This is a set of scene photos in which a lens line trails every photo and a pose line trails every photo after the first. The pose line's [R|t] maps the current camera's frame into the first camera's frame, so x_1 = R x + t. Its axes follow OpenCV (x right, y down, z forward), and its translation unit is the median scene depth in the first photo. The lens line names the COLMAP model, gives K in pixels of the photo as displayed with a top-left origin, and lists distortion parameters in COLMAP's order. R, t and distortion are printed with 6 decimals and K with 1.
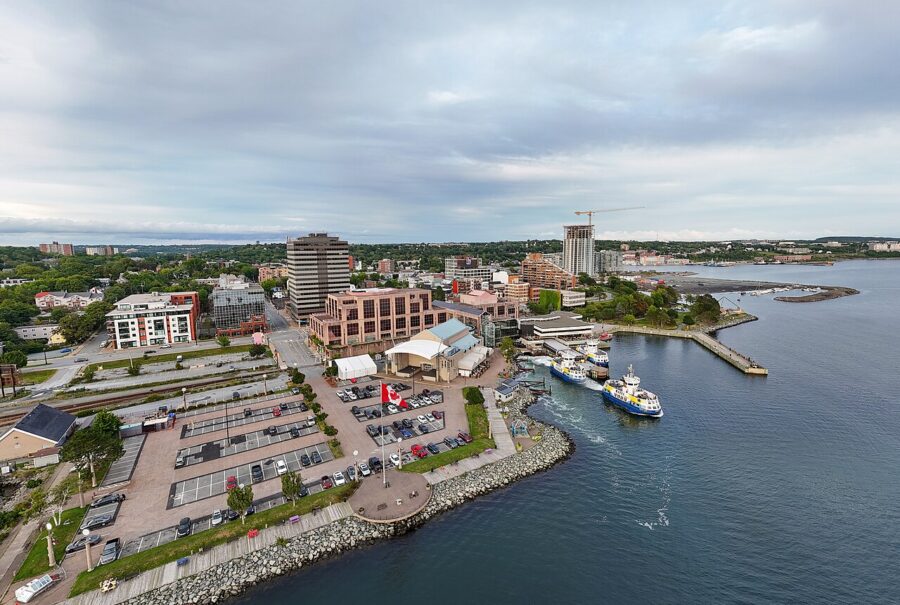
lens RADIAL K [[366.1, 0, 450.6], [0, 366.1, 283.8], [0, 0, 1]] dist [-0.000691, -0.000181]
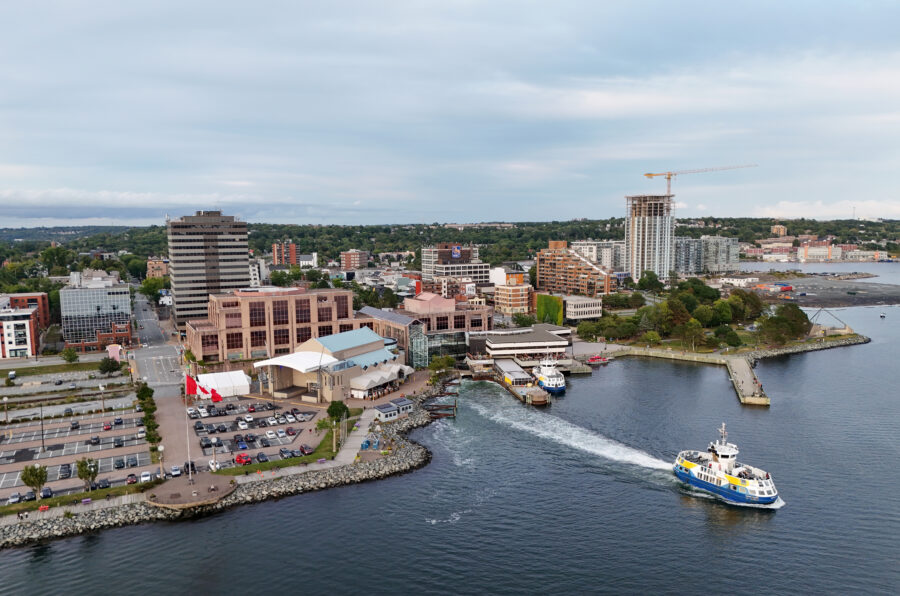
lens RADIAL K [[634.1, 0, 450.0], [0, 634.1, 298.0], [0, 0, 1]] dist [0.040850, -0.046306]
pose [[0.996935, 0.008708, -0.077751, 0.256815], [-0.008234, 0.999946, 0.006417, 0.024122], [0.077802, -0.005757, 0.996952, -0.245810]]
